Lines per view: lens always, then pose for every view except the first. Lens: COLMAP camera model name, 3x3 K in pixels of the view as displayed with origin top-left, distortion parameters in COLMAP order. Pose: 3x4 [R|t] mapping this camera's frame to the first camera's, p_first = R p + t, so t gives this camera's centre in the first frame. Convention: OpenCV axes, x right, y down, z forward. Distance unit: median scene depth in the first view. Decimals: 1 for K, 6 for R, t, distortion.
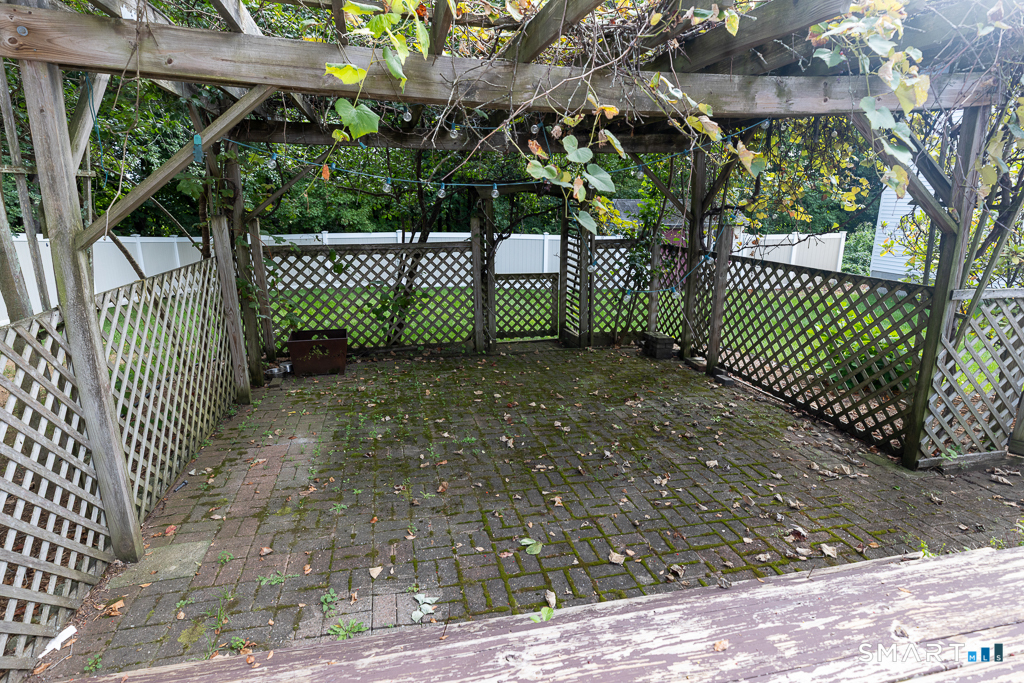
lens RADIAL K [[593.2, 0, 512.1], [0, 593.2, 341.0], [0, 0, 1]] dist [0.000721, 0.000117]
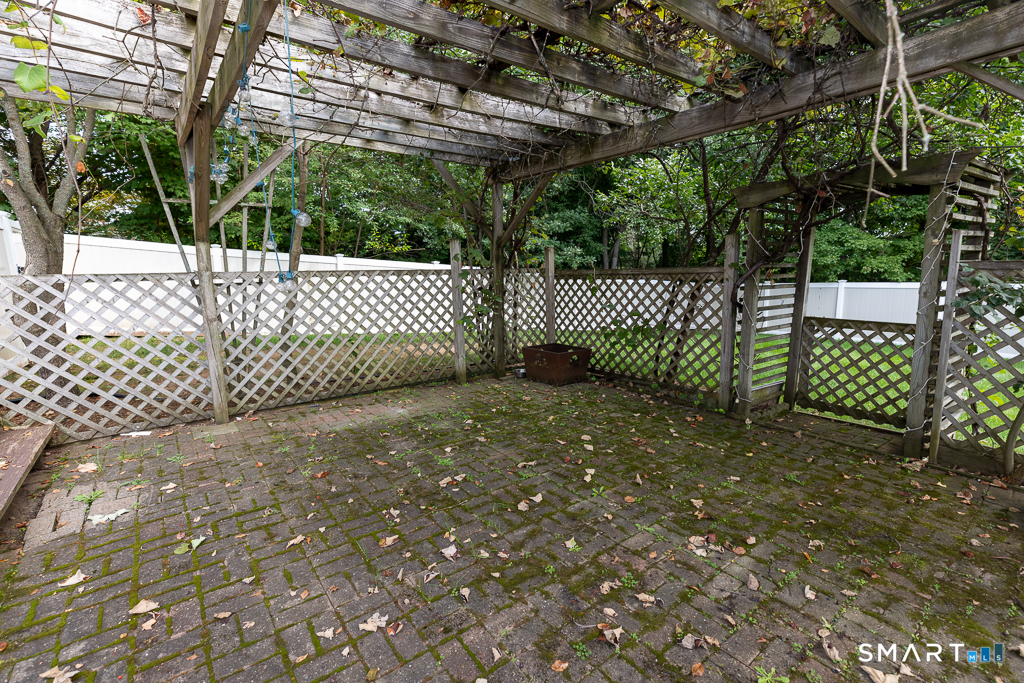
lens RADIAL K [[467.7, 0, 514.6], [0, 467.7, 341.6], [0, 0, 1]] dist [0.001360, 0.001958]
pose [[0.384461, 0.129131, -0.914065, 0.426384], [-0.202398, 0.977867, 0.053014, -0.050507], [0.900680, 0.164623, 0.402088, 0.560552]]
